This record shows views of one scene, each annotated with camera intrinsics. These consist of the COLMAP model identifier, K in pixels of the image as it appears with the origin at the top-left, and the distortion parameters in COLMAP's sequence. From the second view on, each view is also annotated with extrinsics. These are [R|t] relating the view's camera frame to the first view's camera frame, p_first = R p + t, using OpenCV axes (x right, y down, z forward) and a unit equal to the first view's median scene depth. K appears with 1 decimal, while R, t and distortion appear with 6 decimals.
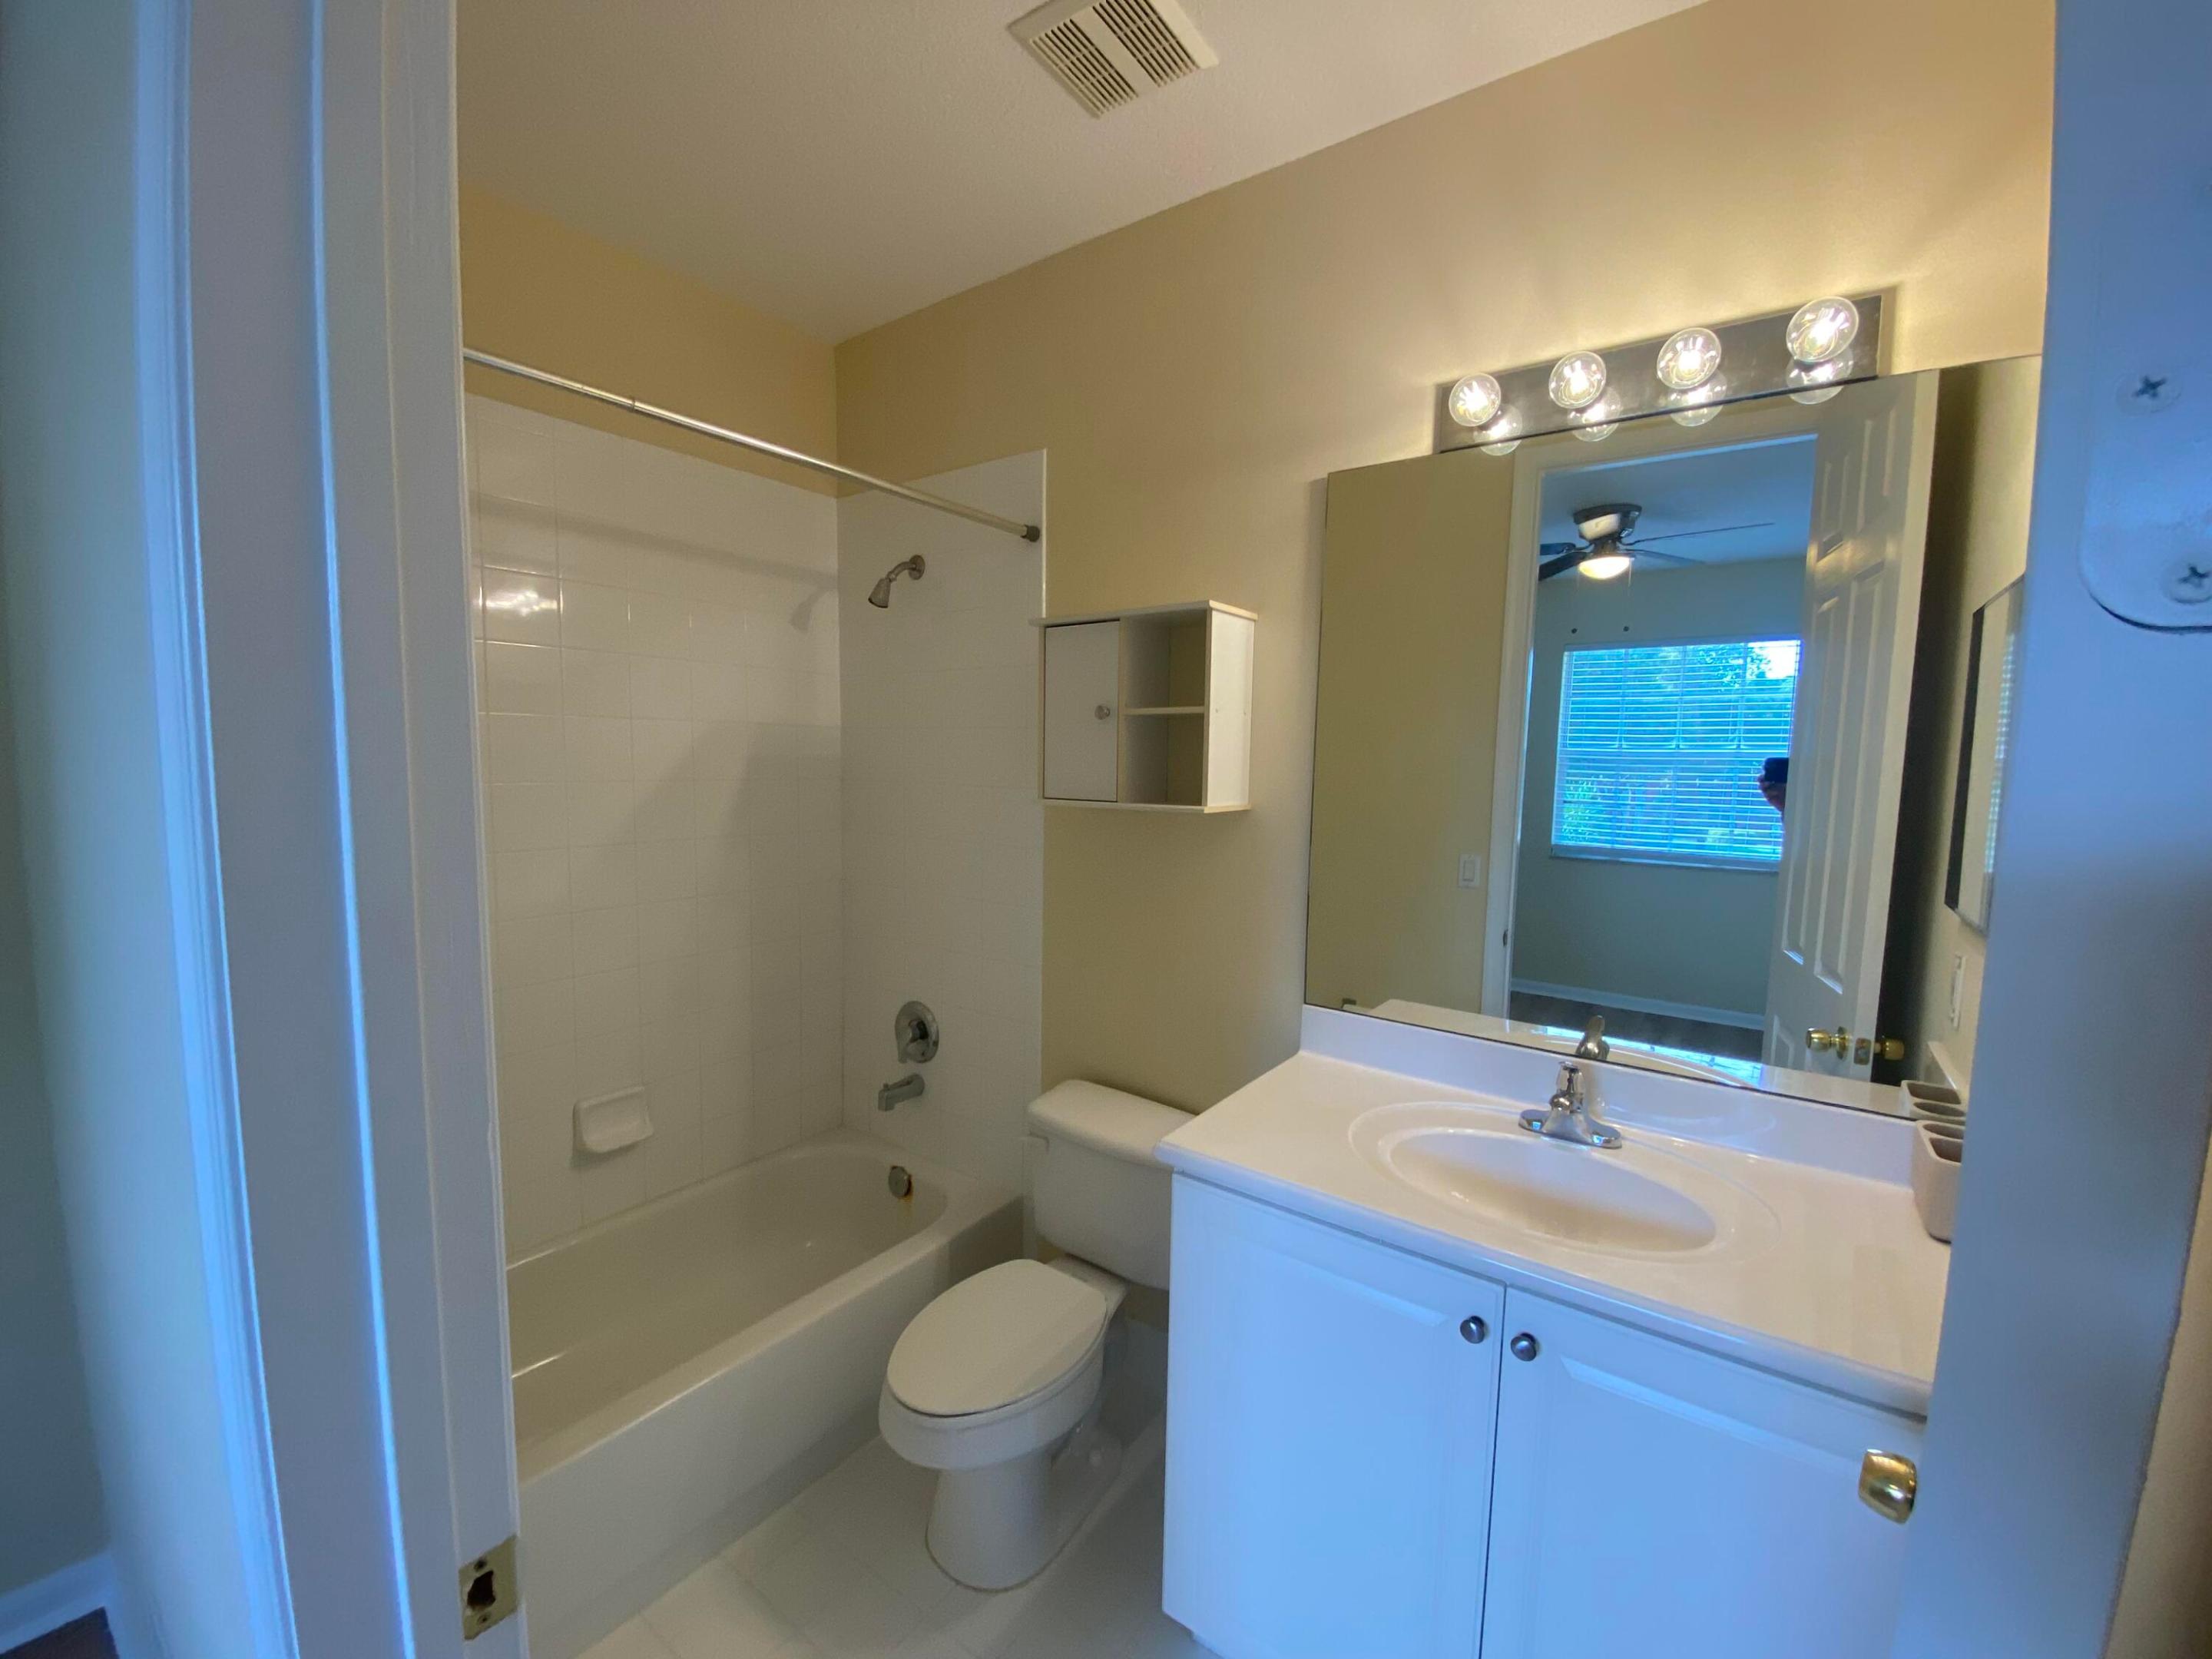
lens RADIAL K [[898.1, 0, 1094.4], [0, 898.1, 831.6], [0, 0, 1]] dist [-0.006871, -0.001017]
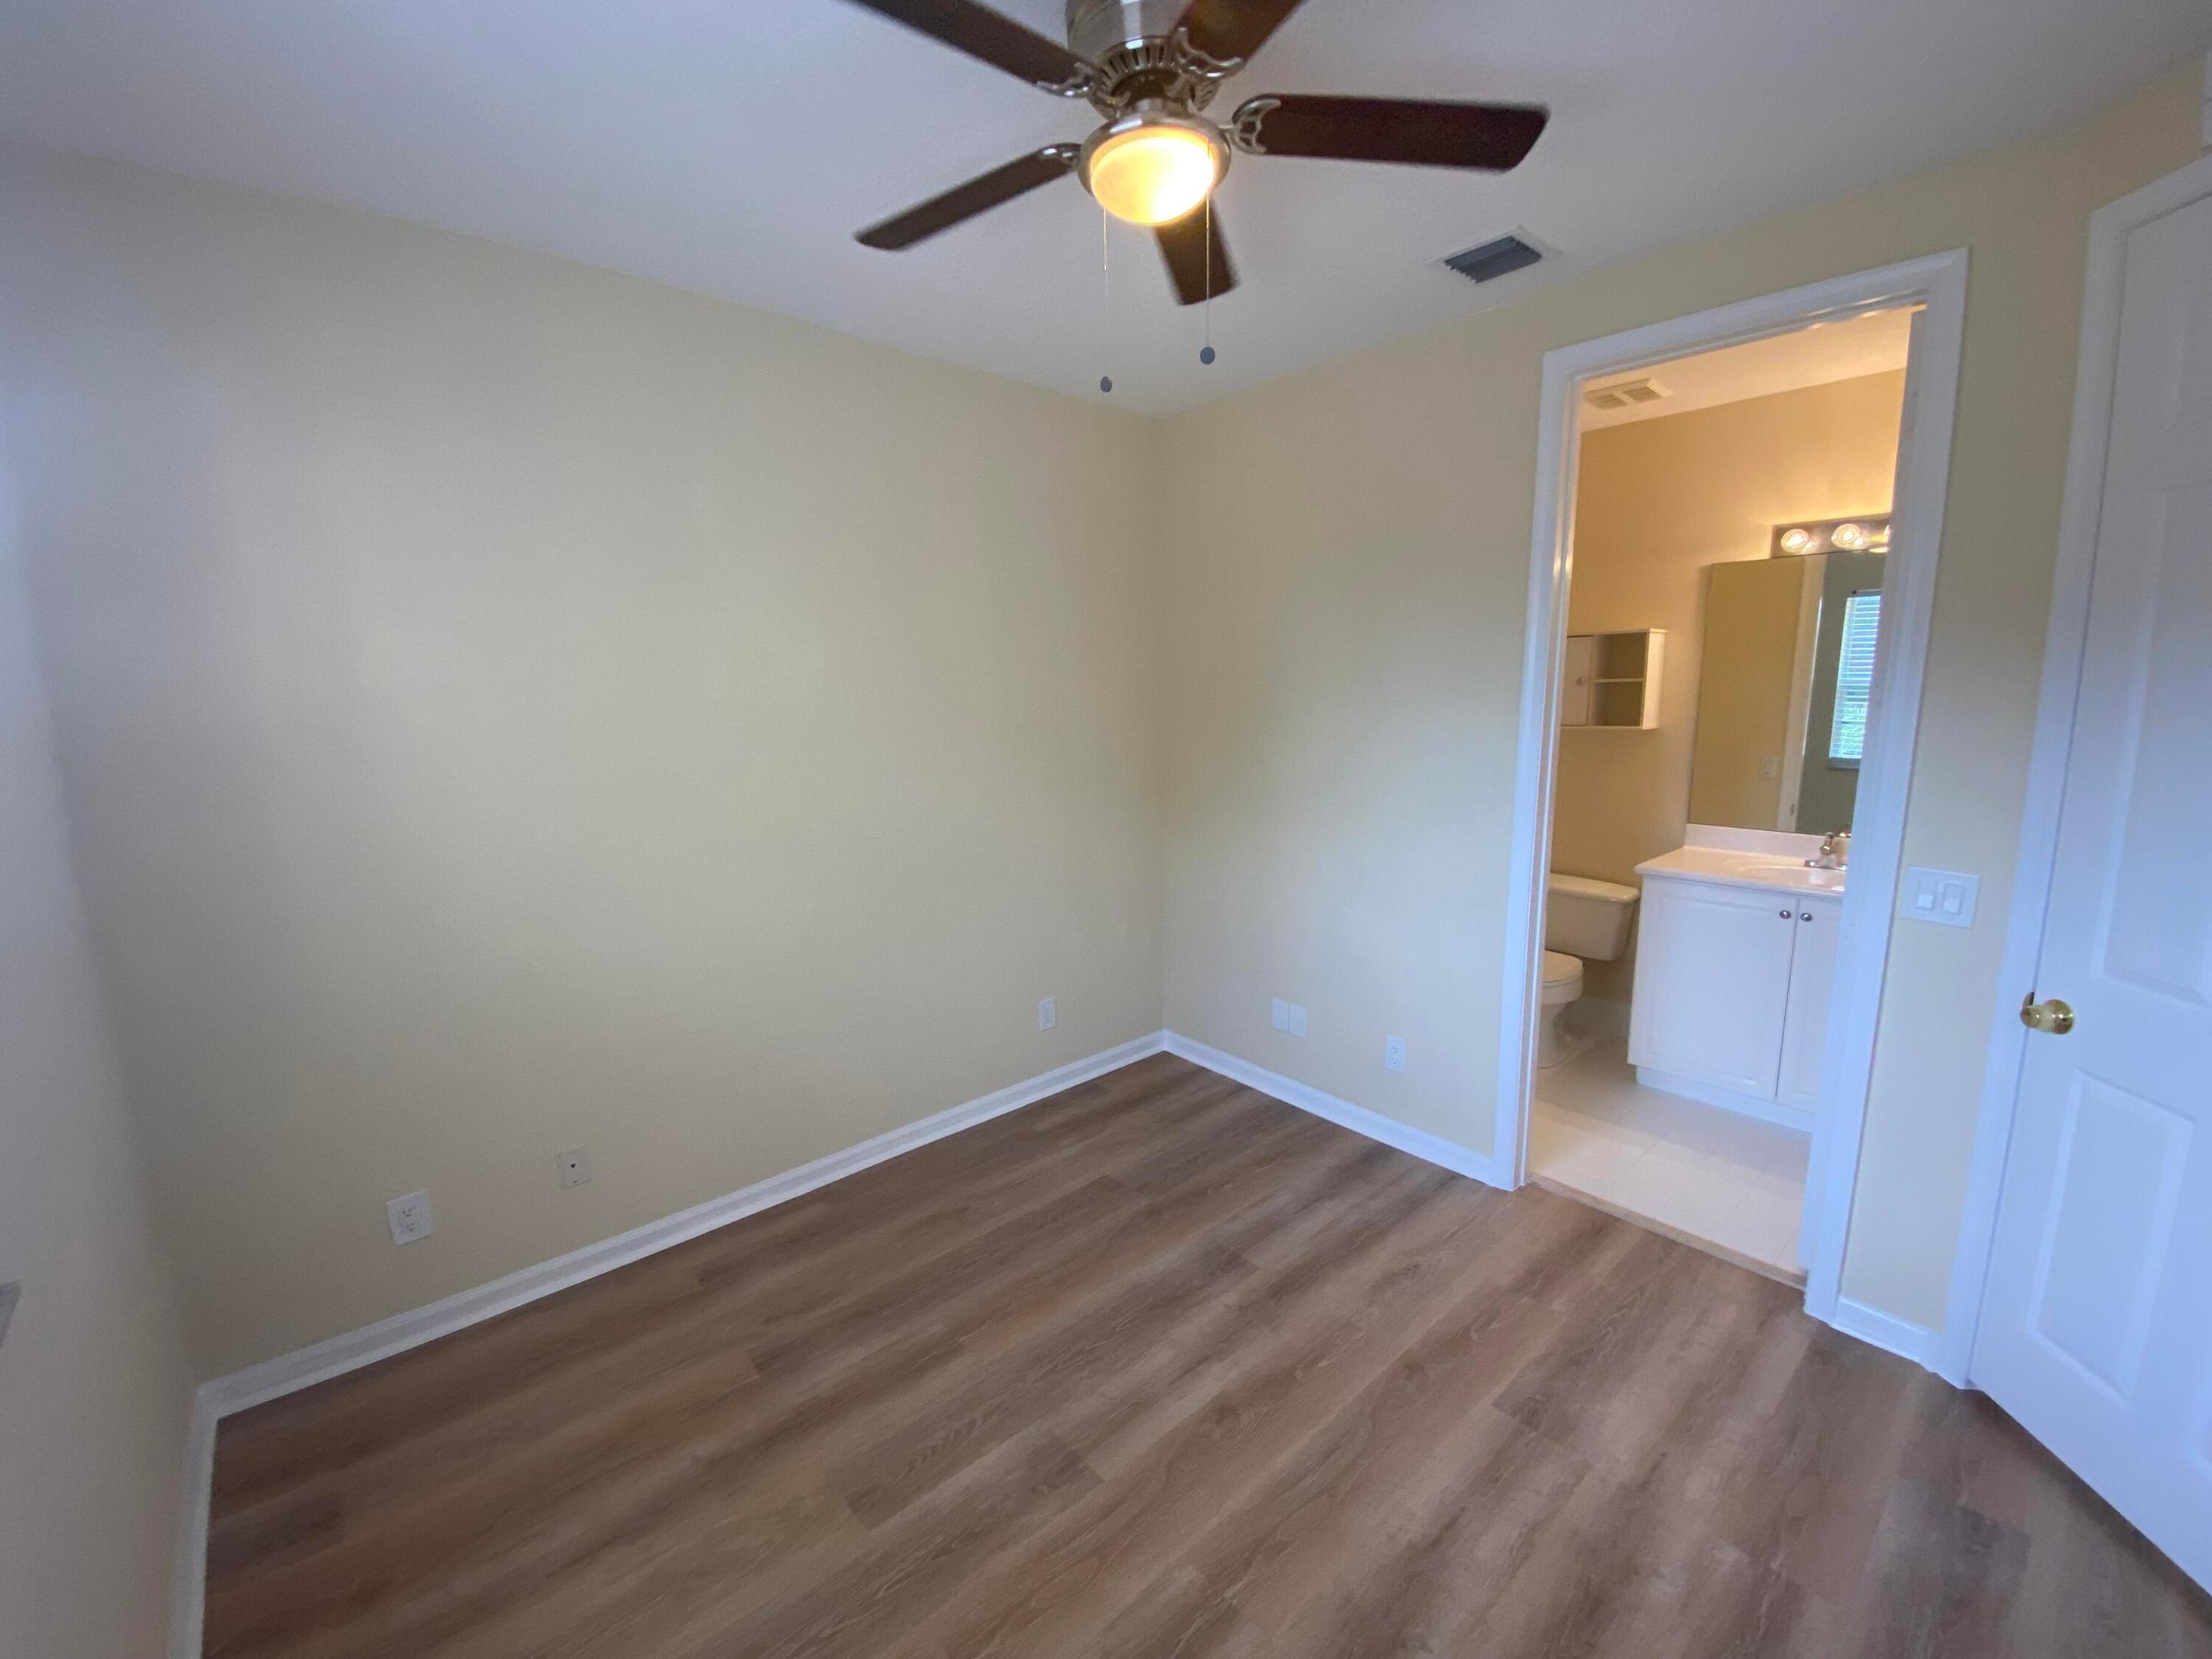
lens RADIAL K [[898.1, 0, 1119.0], [0, 898.1, 831.2], [0, 0, 1]] dist [-0.006871, -0.001017]
pose [[0.978740, 0.008429, -0.204933, -0.625854], [0.001644, 0.998801, 0.048933, 0.111026], [0.205100, -0.048230, 0.977552, -1.285263]]
